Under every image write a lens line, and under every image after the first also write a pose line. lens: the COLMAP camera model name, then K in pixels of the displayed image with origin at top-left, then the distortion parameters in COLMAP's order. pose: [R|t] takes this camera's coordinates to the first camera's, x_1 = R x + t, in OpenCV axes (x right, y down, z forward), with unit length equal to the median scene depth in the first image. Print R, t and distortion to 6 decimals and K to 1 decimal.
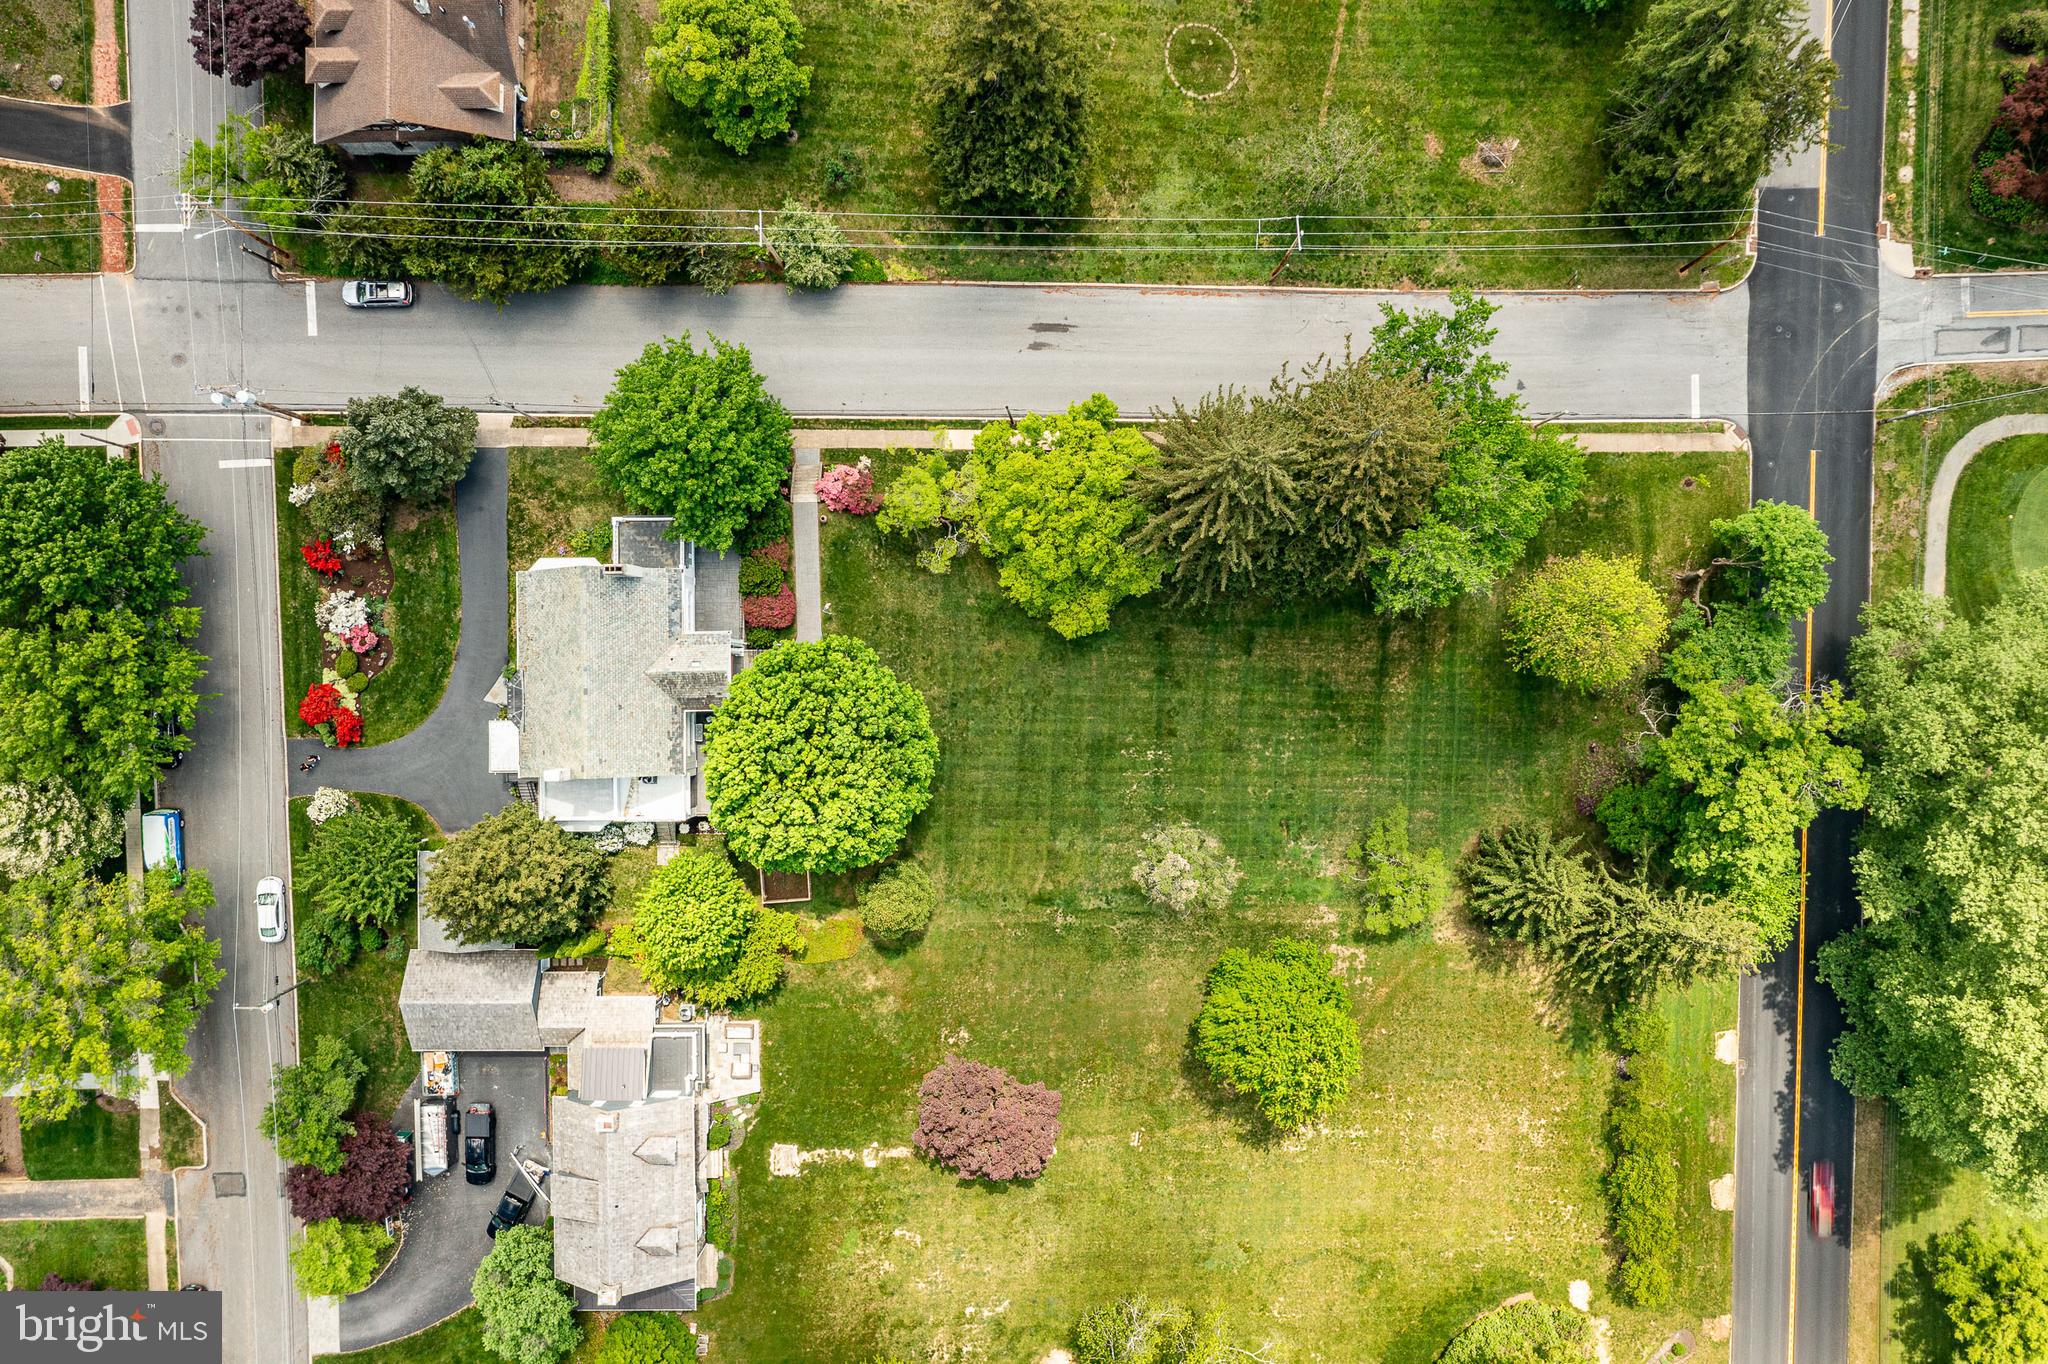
lens RADIAL K [[1638.9, 0, 1032.0], [0, 1638.9, 681.2], [0, 0, 1]] dist [-0.018620, 0.018071]
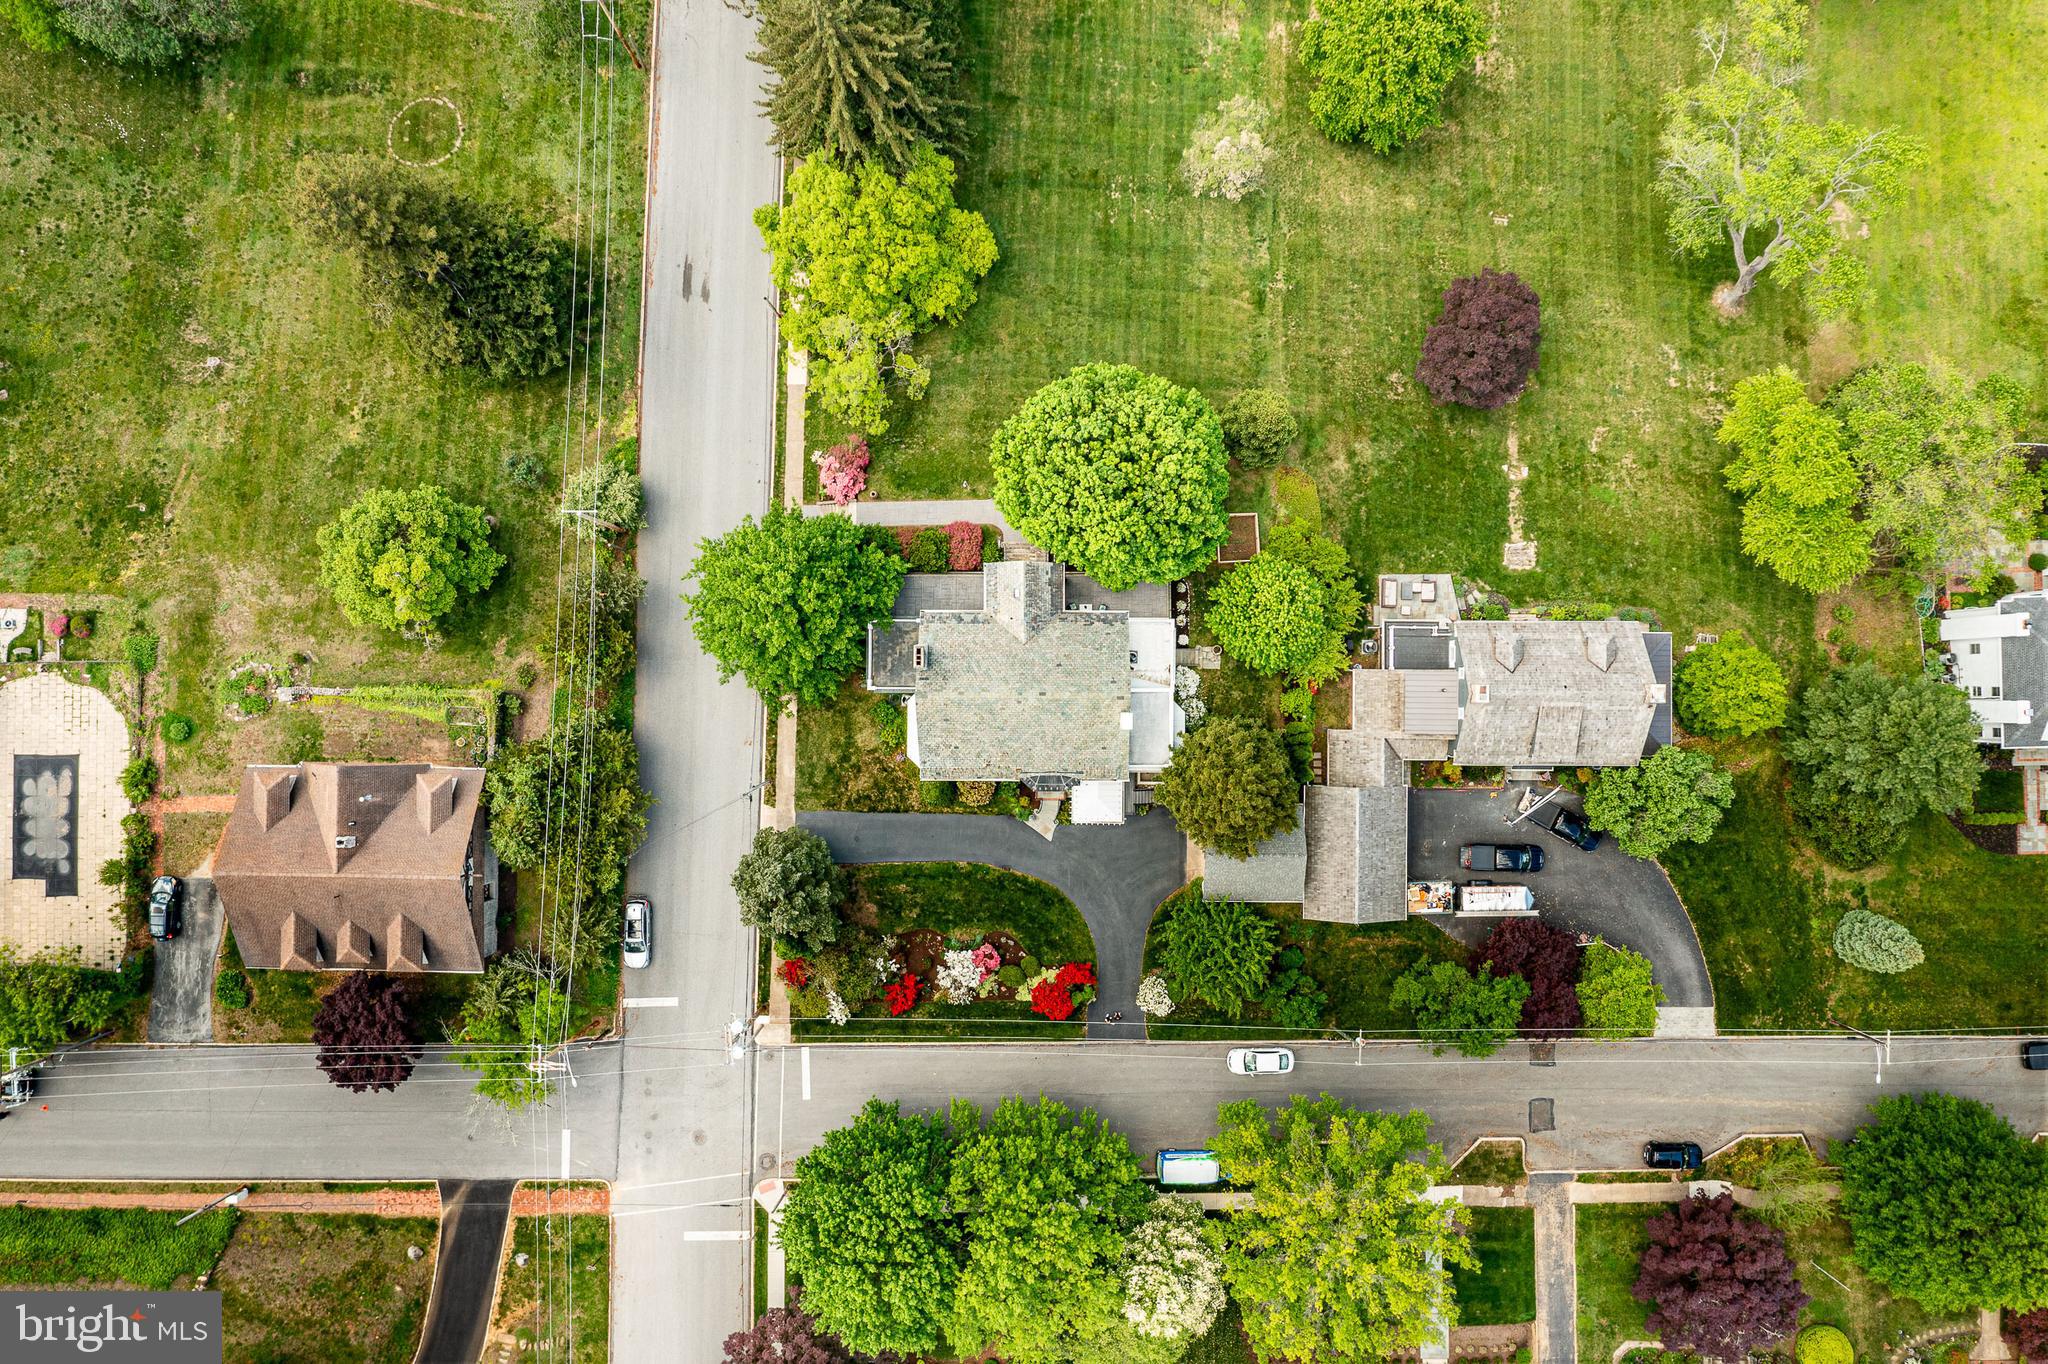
lens RADIAL K [[1638.9, 0, 1032.0], [0, 1638.9, 681.2], [0, 0, 1]] dist [-0.018620, 0.018071]
pose [[0.015301, -0.999514, 0.027148, -0.269071], [0.999829, 0.015012, -0.010844, 0.009756], [0.010431, 0.027309, 0.999573, 0.009664]]
